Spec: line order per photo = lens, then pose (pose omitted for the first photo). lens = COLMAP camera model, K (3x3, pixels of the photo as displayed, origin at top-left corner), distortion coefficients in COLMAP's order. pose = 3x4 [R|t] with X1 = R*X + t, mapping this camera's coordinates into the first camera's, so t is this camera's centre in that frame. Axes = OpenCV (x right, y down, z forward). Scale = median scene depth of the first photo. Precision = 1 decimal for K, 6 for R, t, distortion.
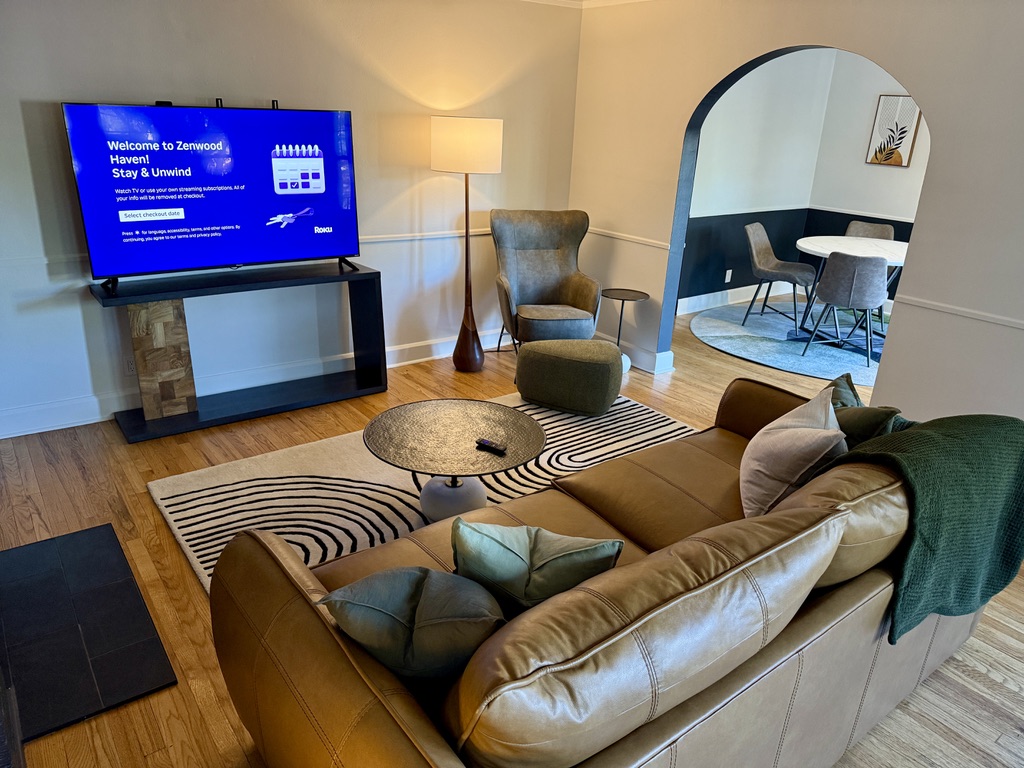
lens RADIAL K [[754.5, 0, 512.0], [0, 754.5, 384.0], [0, 0, 1]] dist [0.009339, 0.001972]
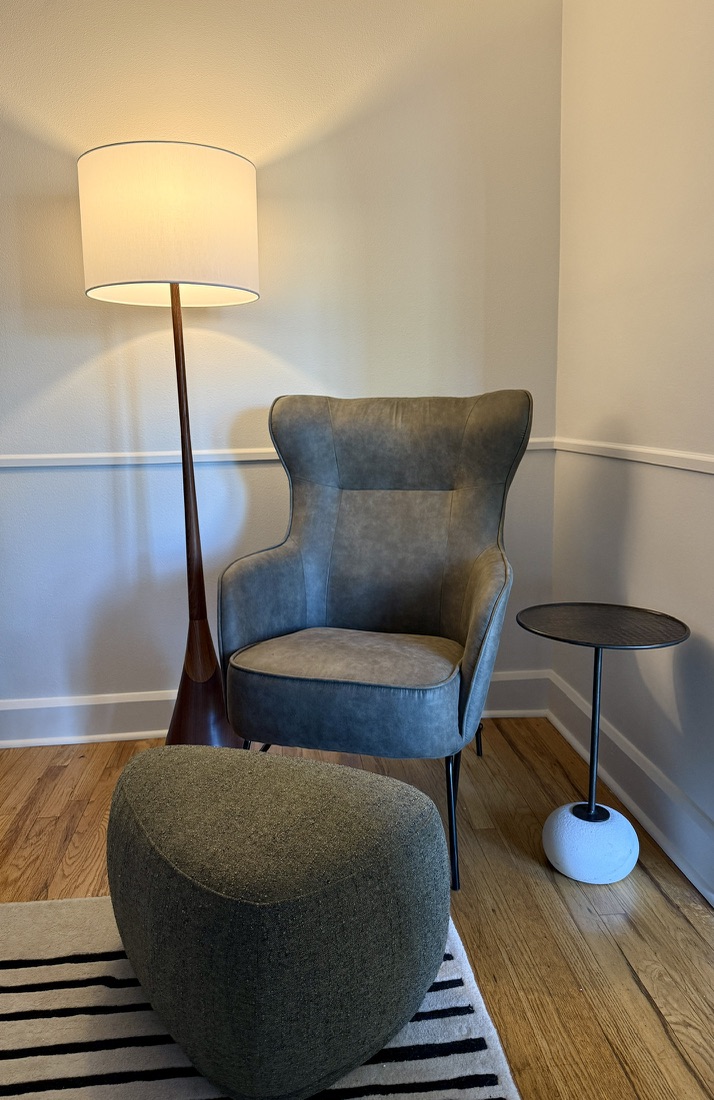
lens RADIAL K [[799.5, 0, 357.9], [0, 799.5, 525.5], [0, 0, 1]] dist [0.001308, 0.000114]
pose [[0.857227, 0.011932, -0.514800, 0.232573], [-0.116740, 0.978205, -0.171717, -0.086519], [0.501531, 0.207298, 0.839937, 0.648544]]
